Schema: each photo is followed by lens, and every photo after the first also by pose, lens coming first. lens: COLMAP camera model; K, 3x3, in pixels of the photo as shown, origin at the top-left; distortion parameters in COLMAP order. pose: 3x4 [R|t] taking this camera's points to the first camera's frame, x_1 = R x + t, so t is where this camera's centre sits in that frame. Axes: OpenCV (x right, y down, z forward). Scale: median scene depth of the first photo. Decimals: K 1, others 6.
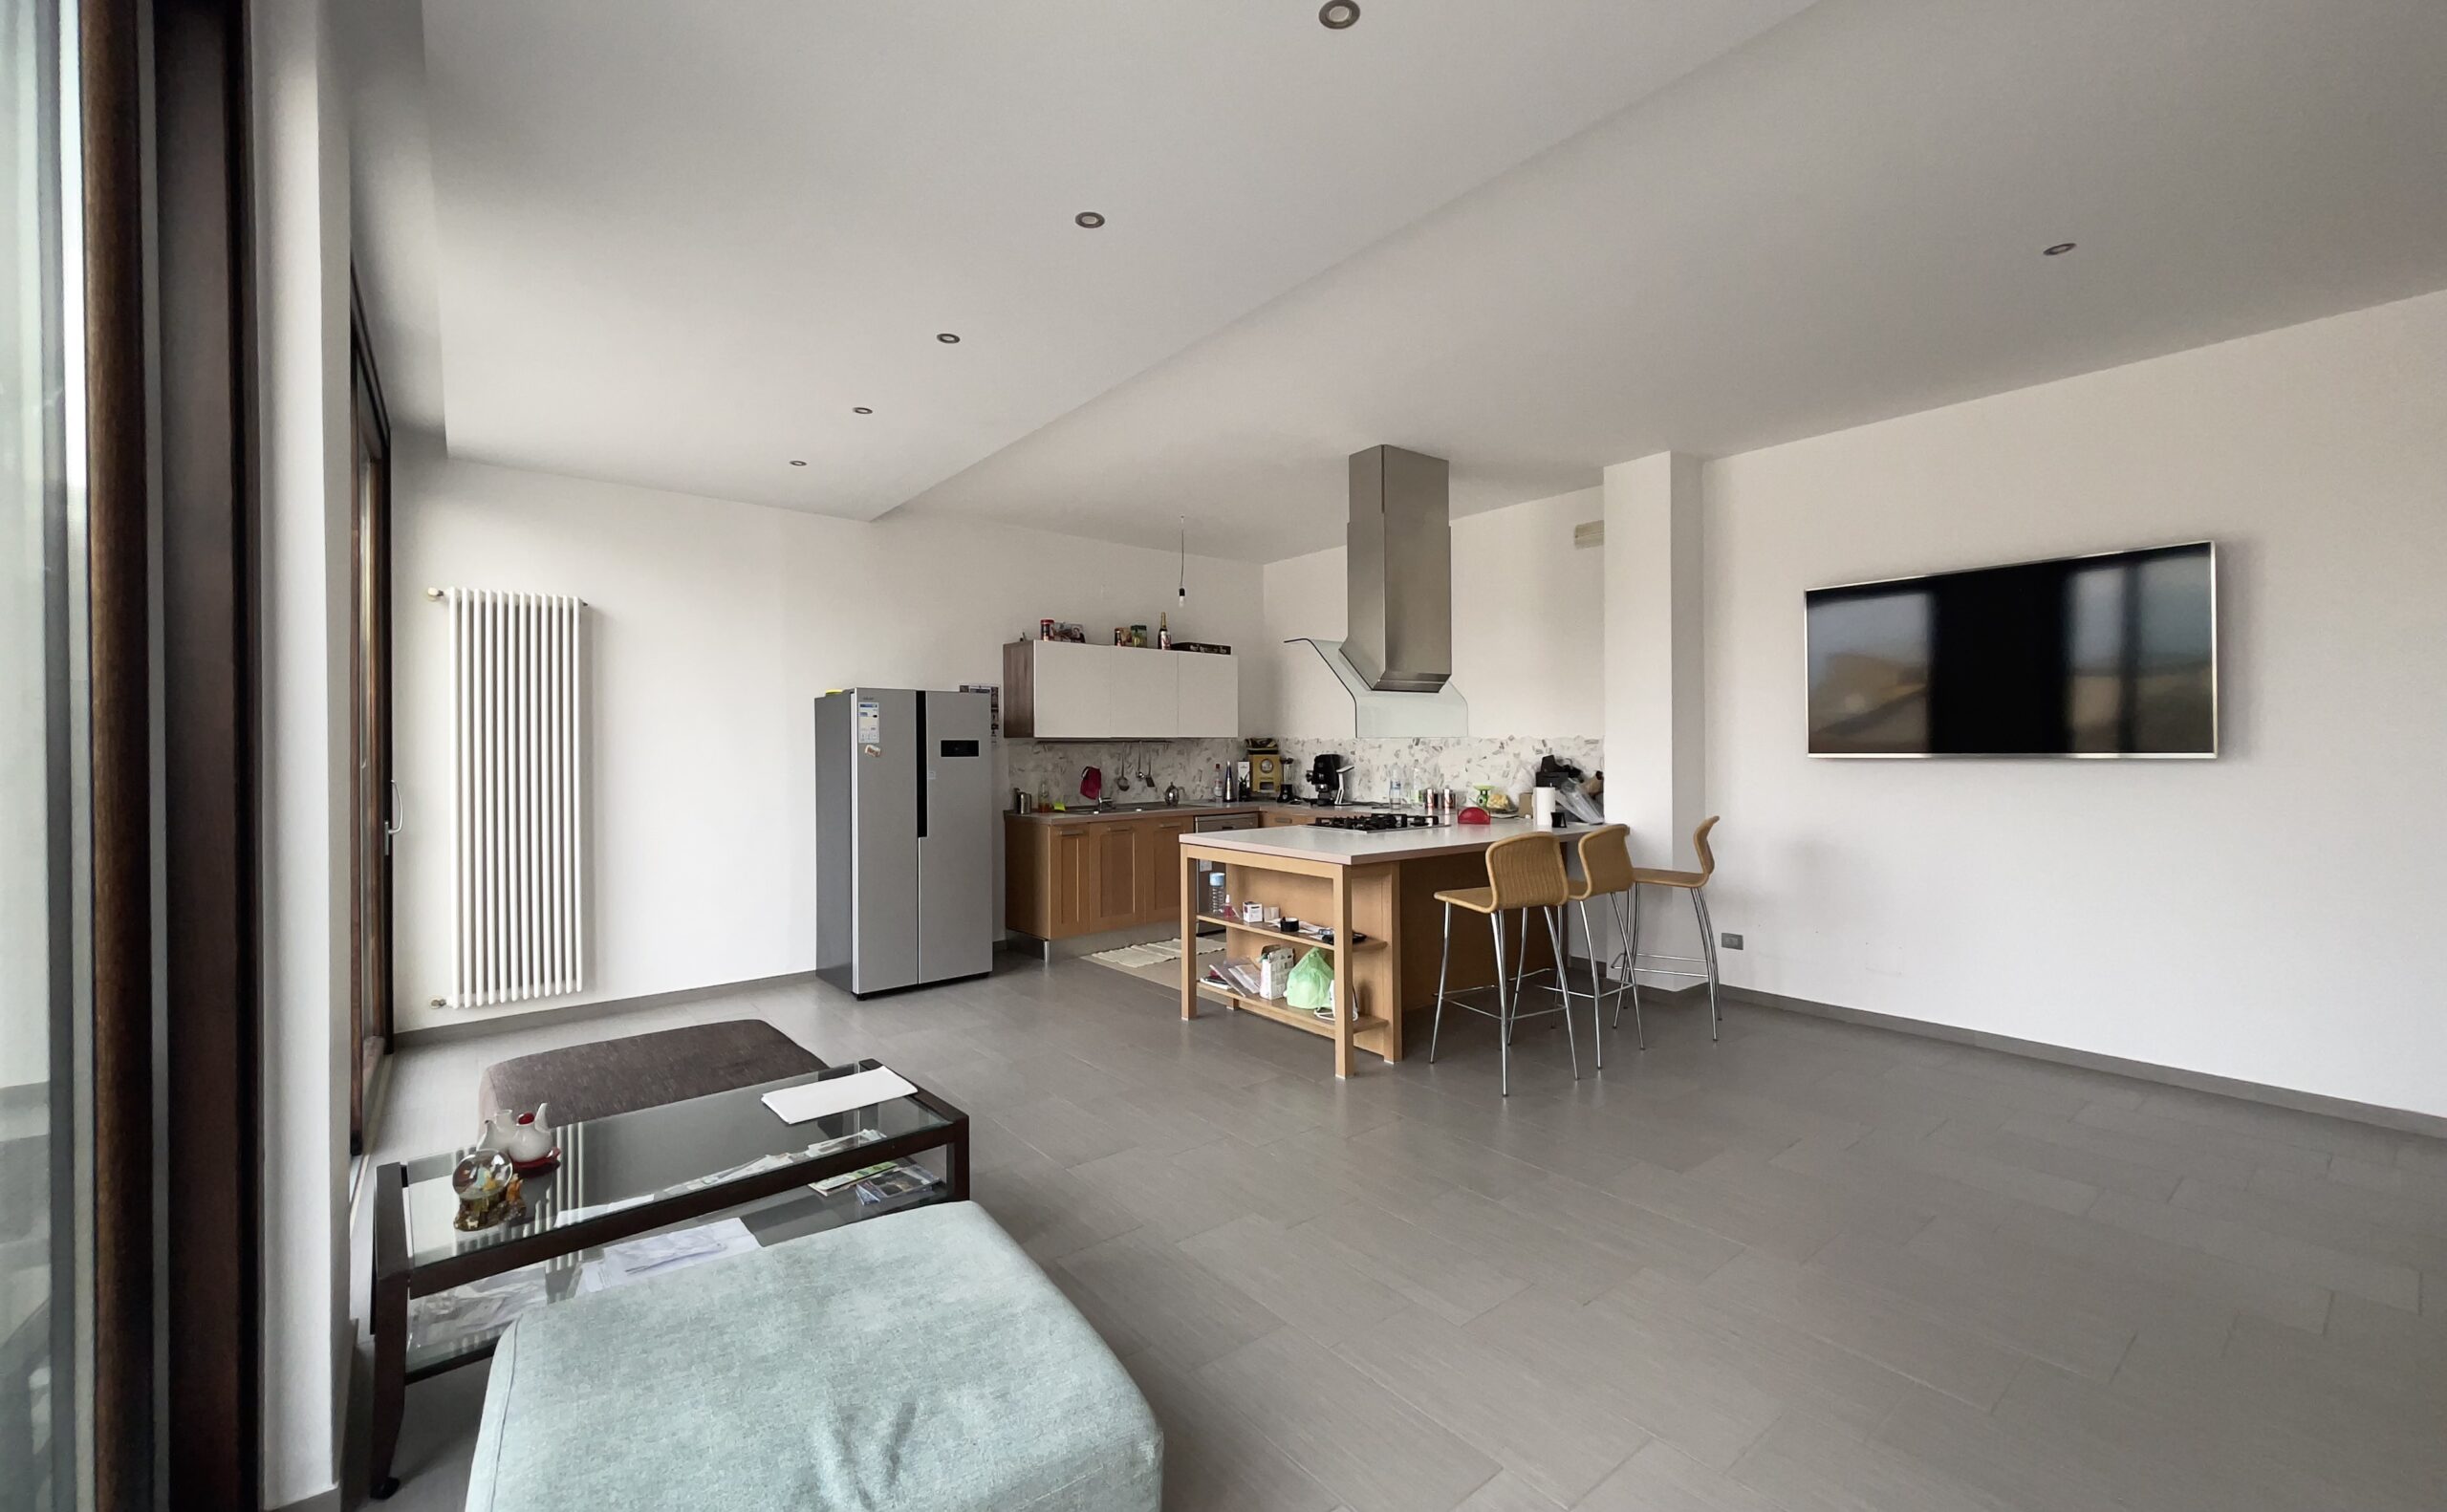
lens RADIAL K [[945.1, 0, 1191.0], [0, 945.1, 750.4], [0, 0, 1]] dist [-0.009935, 0.000139]
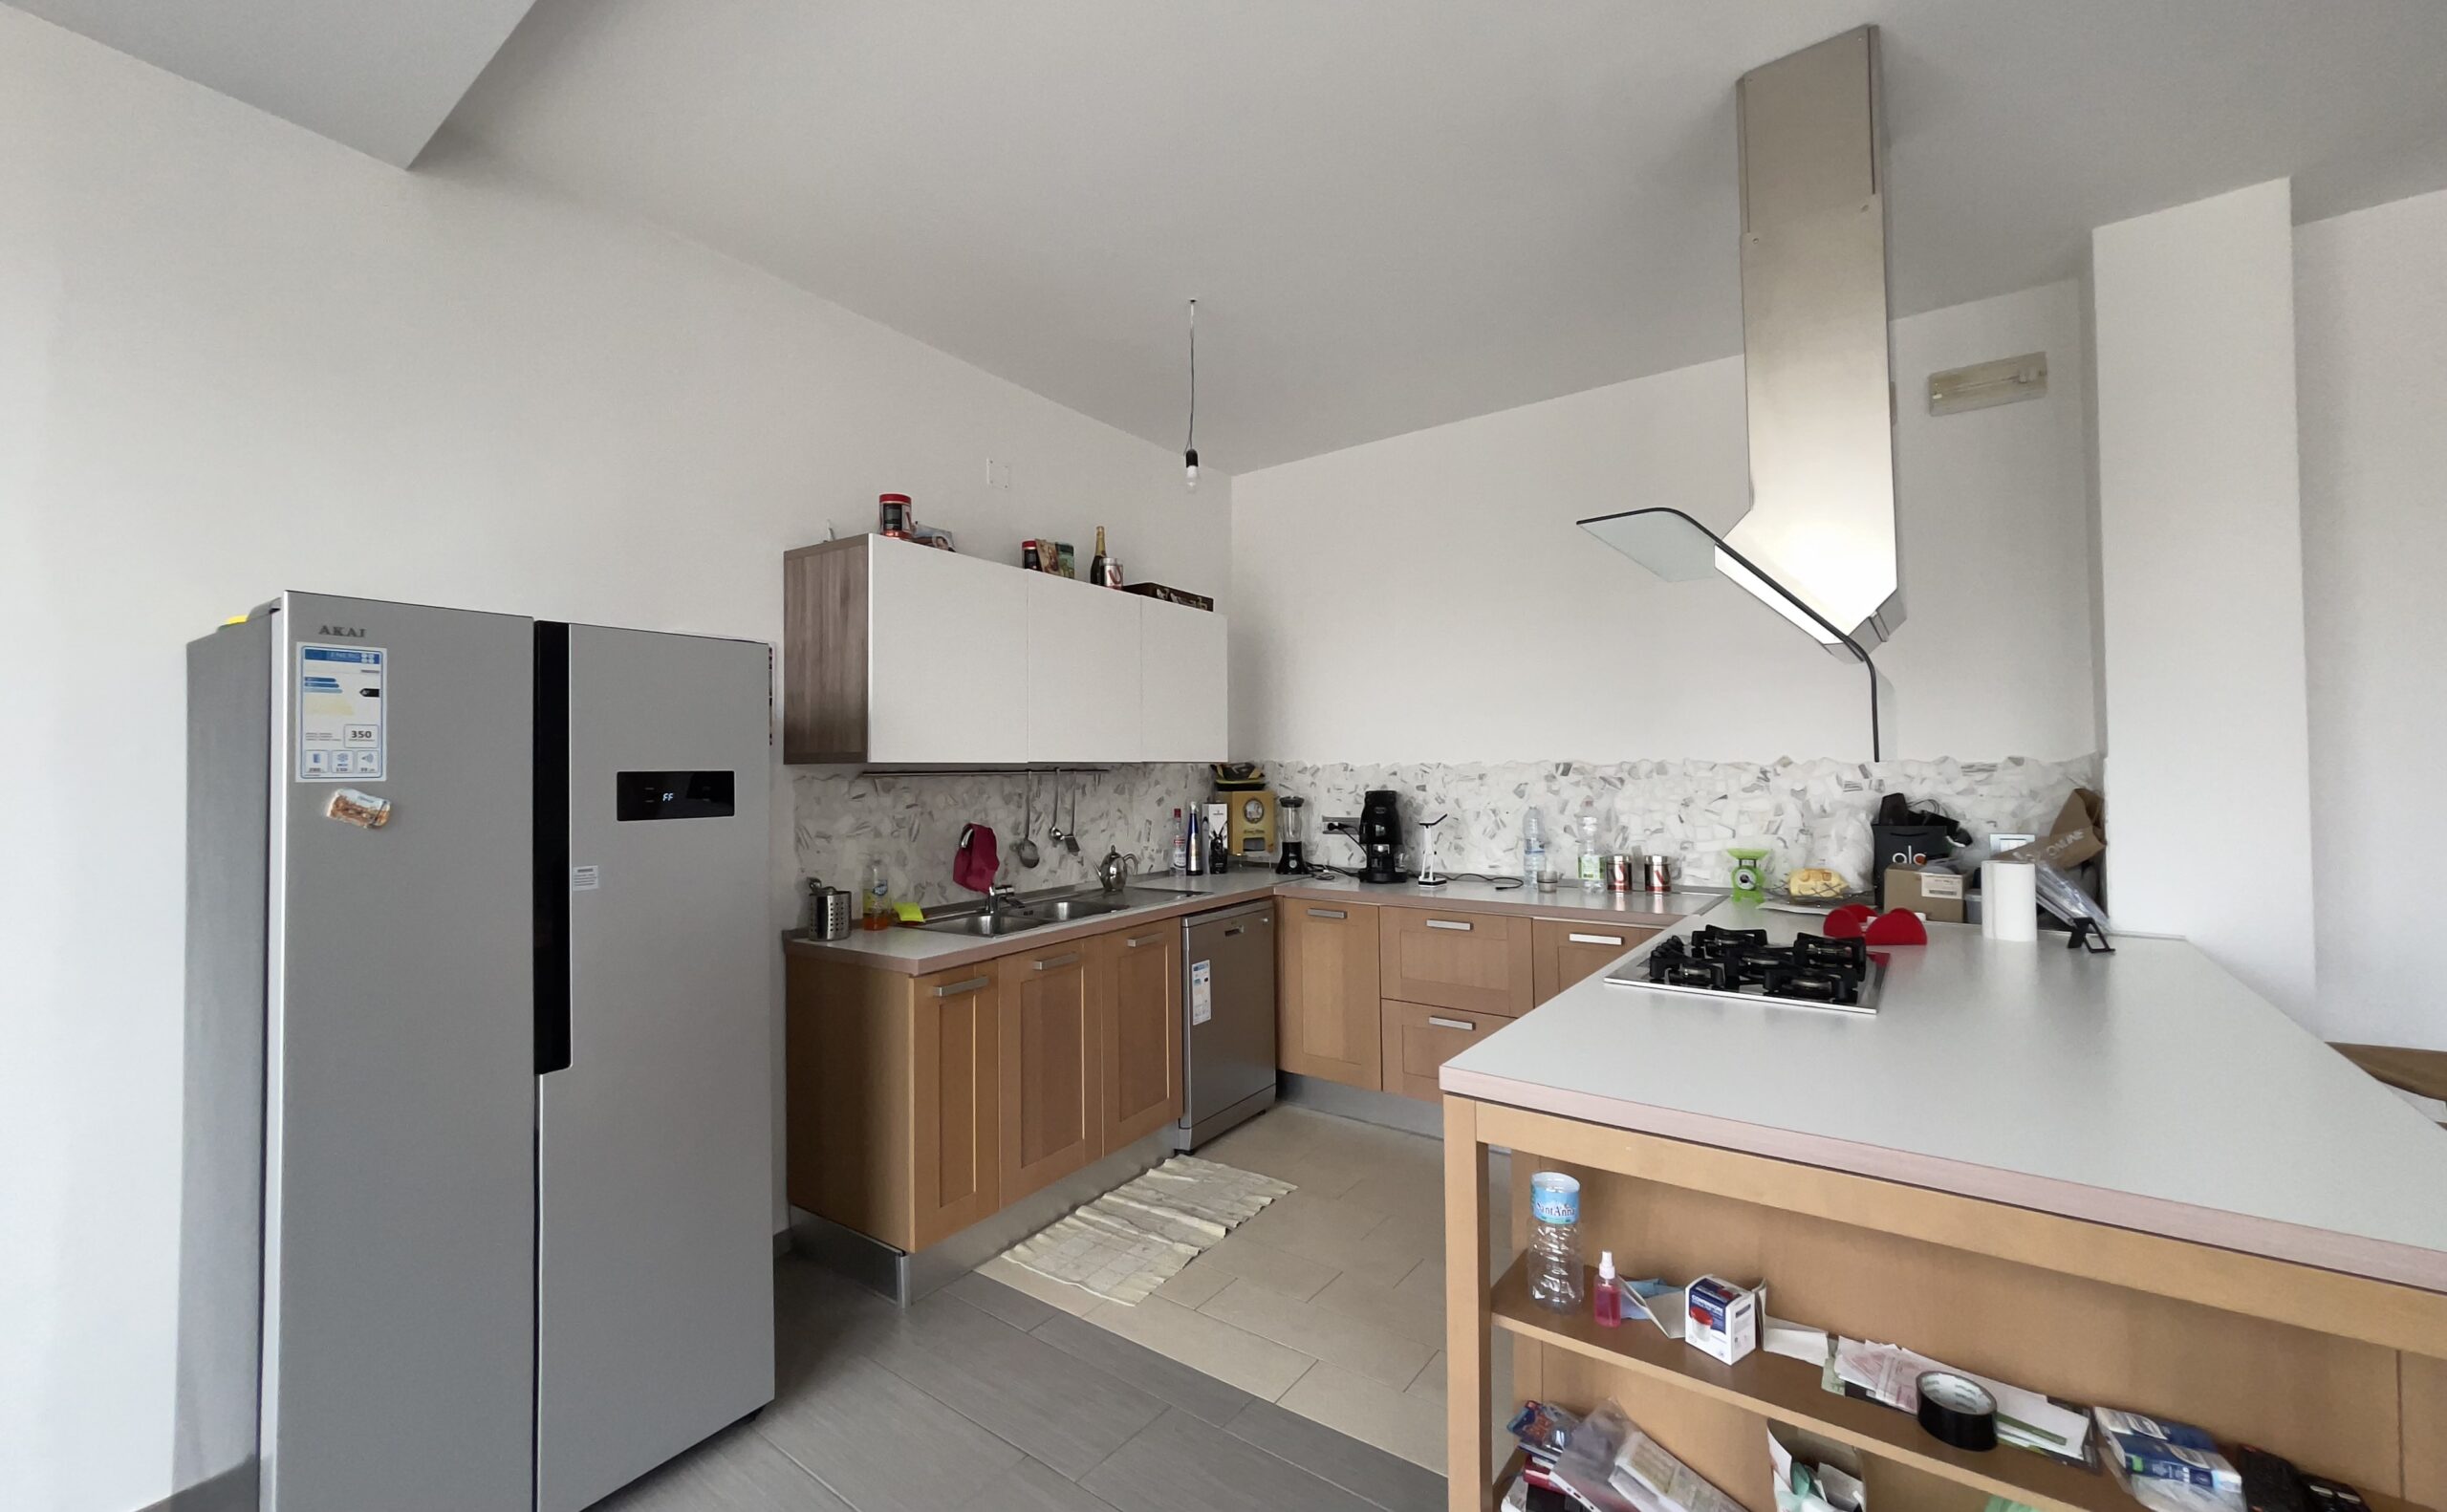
lens RADIAL K [[945.1, 0, 1191.0], [0, 945.1, 750.4], [0, 0, 1]] dist [-0.009935, 0.000139]
pose [[0.964899, 0.000784, 0.262620, -0.125490], [0.006014, 0.999667, -0.025083, -0.007214], [-0.262552, 0.025782, 0.964573, 0.505094]]
